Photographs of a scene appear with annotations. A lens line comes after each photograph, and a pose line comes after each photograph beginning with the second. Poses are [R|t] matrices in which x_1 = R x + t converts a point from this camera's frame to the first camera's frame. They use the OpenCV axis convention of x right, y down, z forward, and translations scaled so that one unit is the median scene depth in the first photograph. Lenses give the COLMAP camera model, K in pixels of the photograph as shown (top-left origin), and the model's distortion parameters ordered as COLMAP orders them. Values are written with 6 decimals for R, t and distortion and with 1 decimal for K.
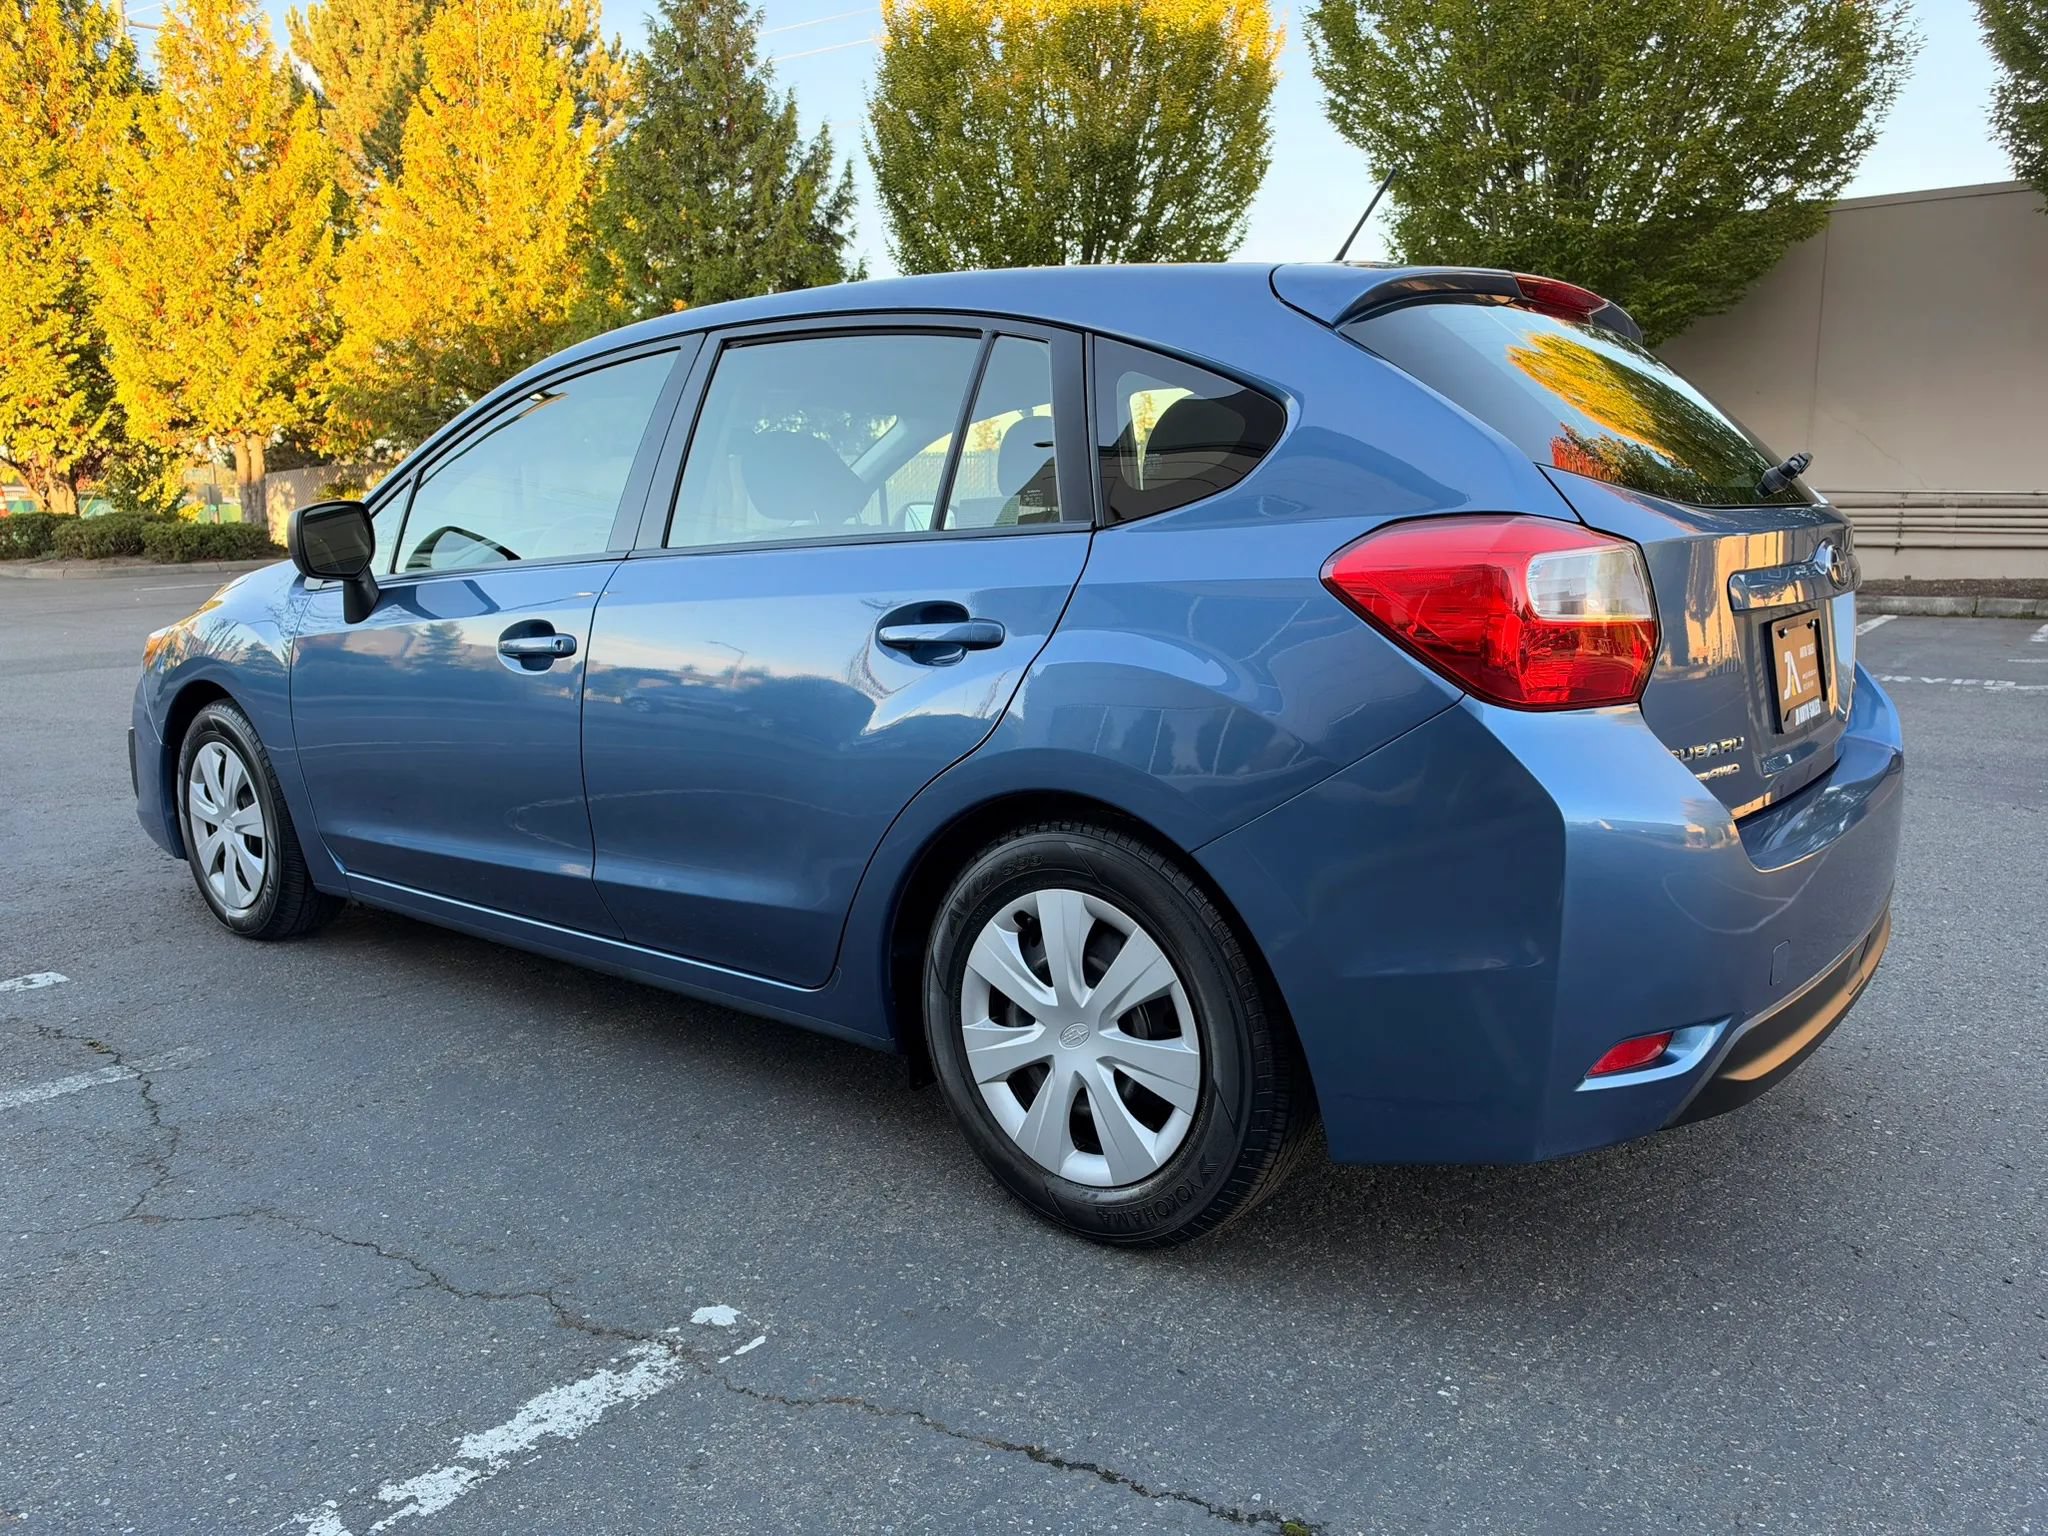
lens RADIAL K [[1506.7, 0, 1003.6], [0, 1506.7, 755.8], [0, 0, 1]] dist [0.003416, -0.019477]
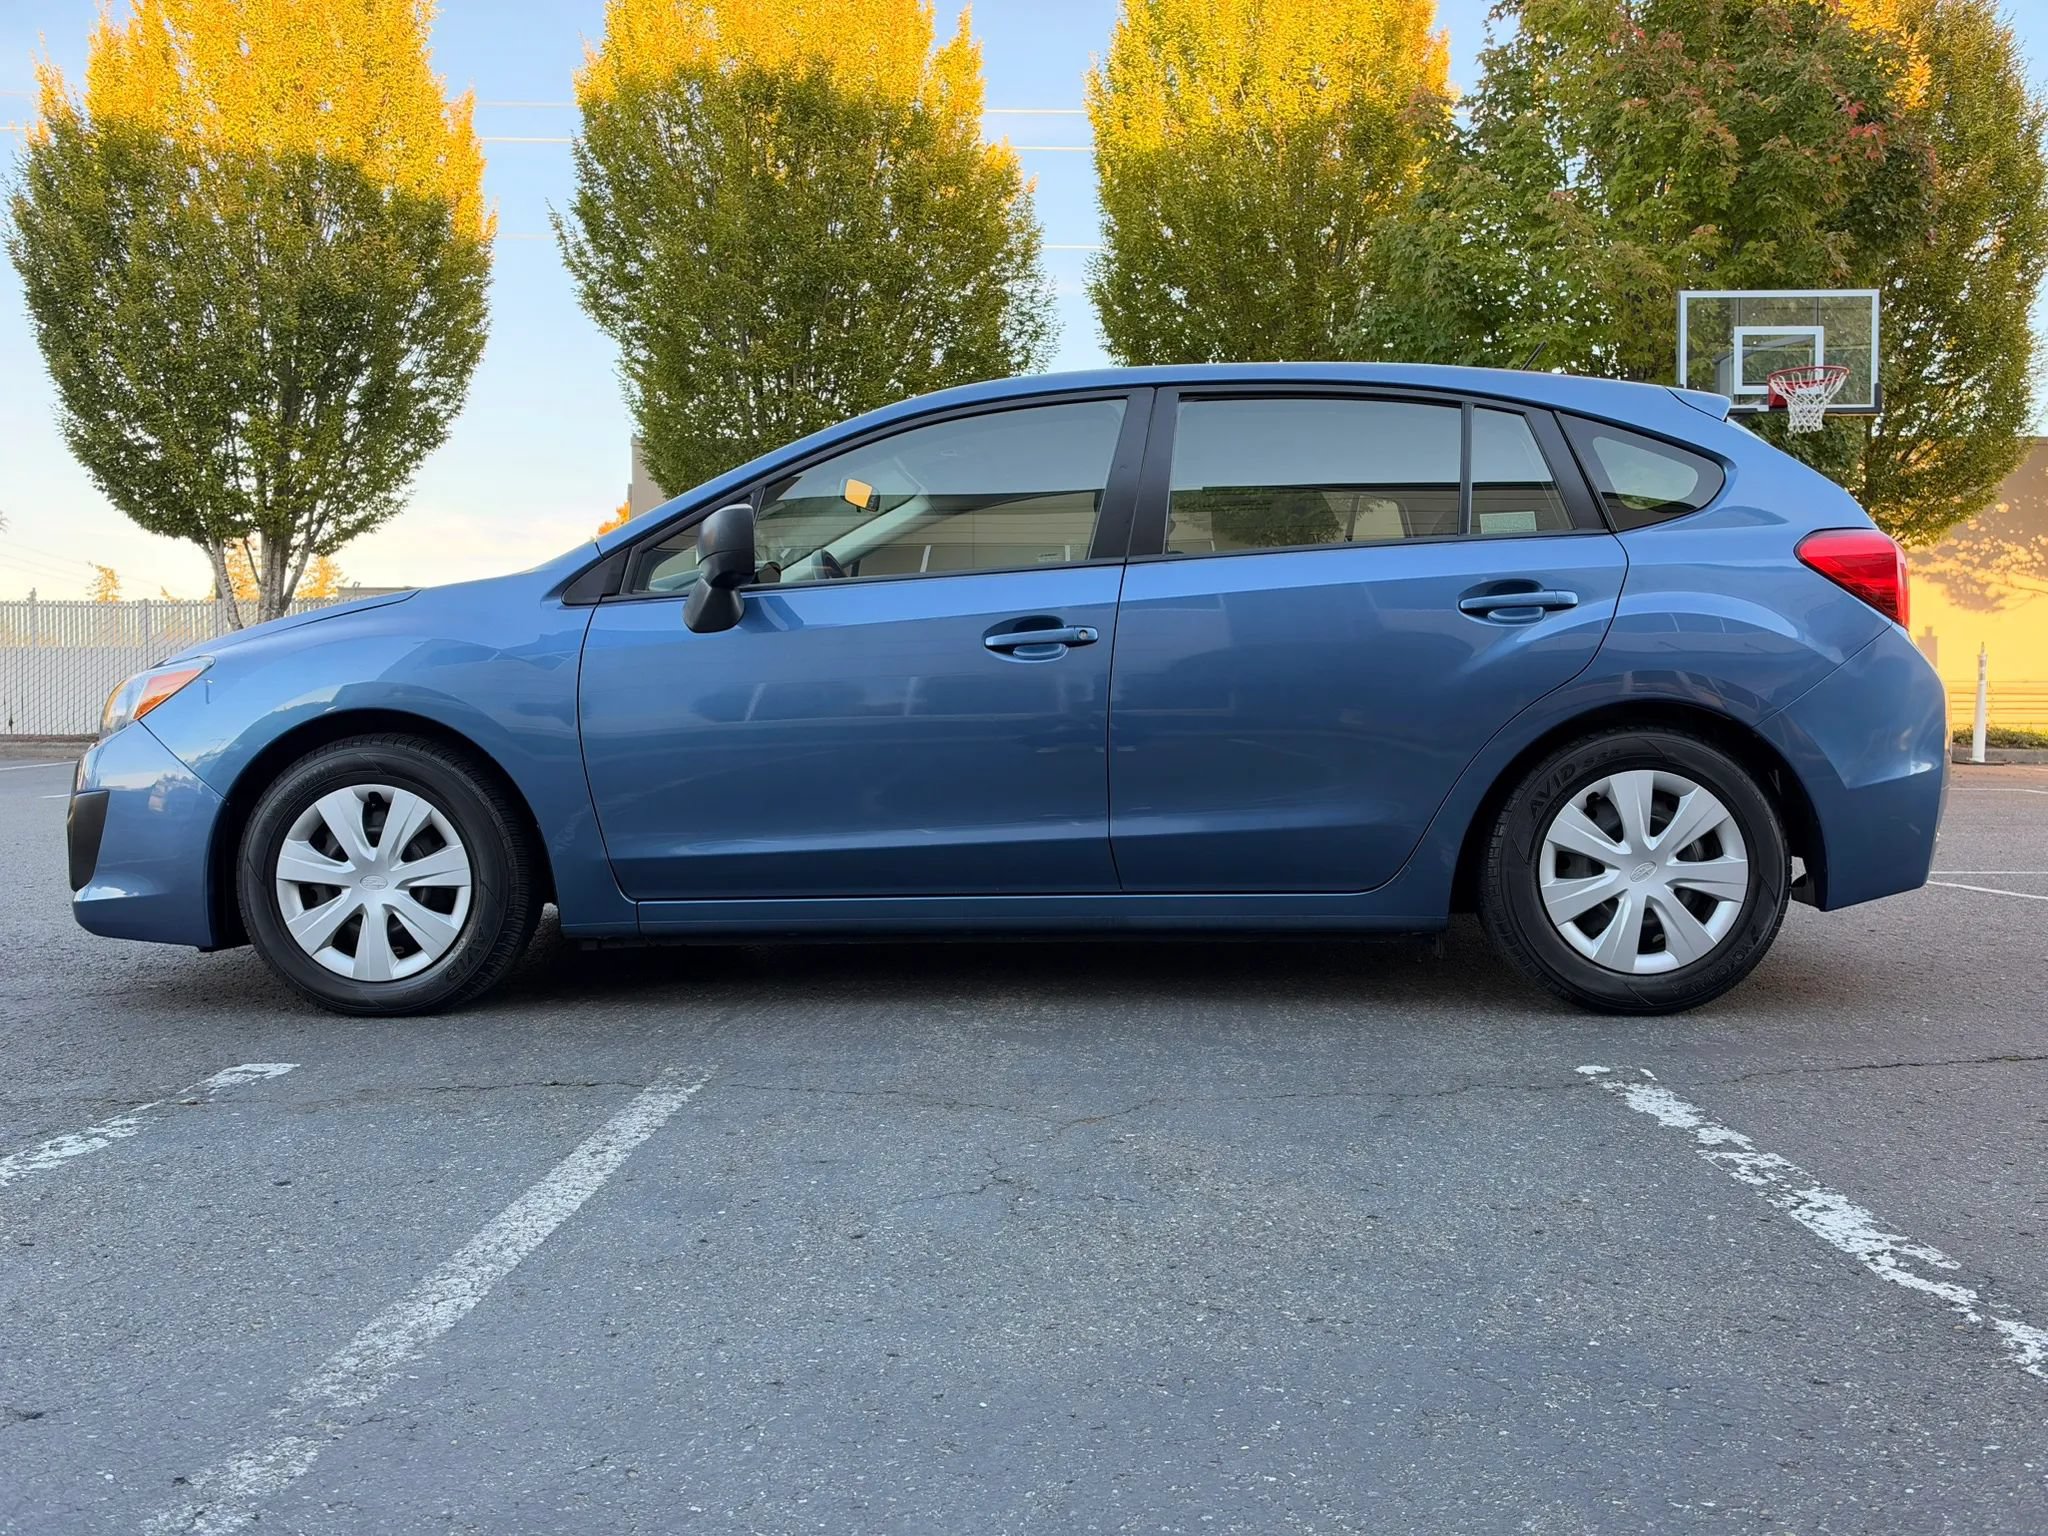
lens RADIAL K [[1506.7, 0, 1014.6], [0, 1506.7, 762.6], [0, 0, 1]] dist [0.003416, -0.019477]
pose [[0.794862, -0.013287, 0.606645, -1.008914], [0.090425, 0.991191, -0.096771, 0.127199], [-0.600015, 0.131775, 0.789061, 0.146253]]
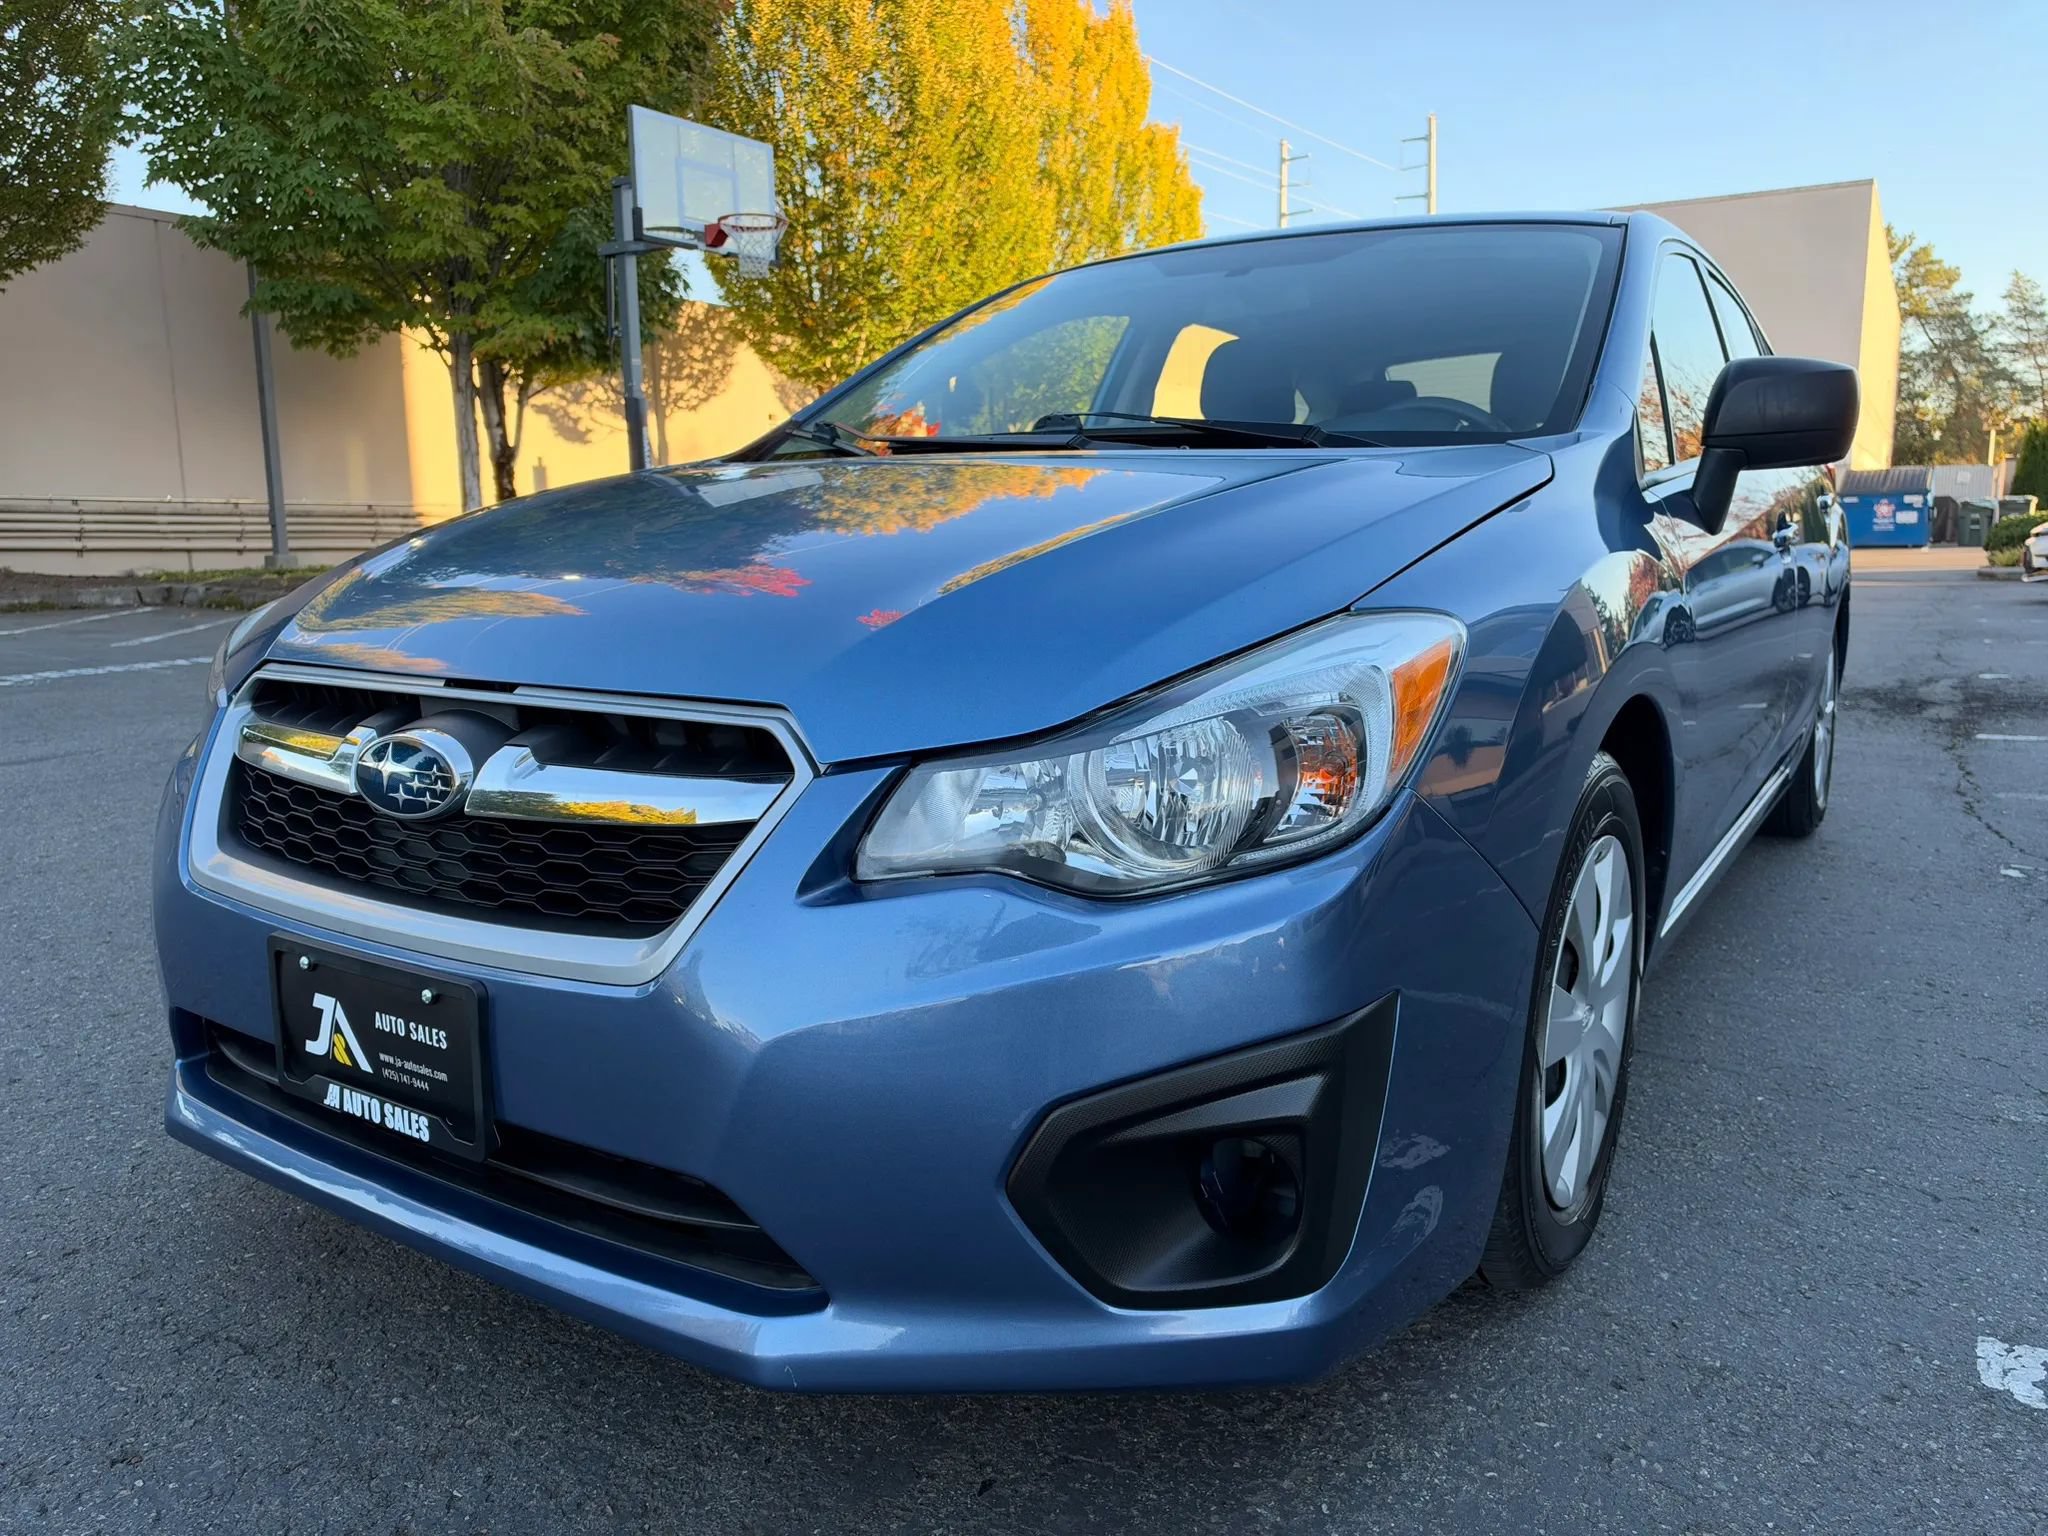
lens RADIAL K [[1506.7, 0, 1039.1], [0, 1506.7, 763.2], [0, 0, 1]] dist [0.003416, -0.019477]
pose [[-0.124851, -0.150541, 0.980688, -1.262842], [0.164101, 0.971676, 0.170049, -0.178518], [-0.978511, 0.182163, -0.096611, 1.614346]]
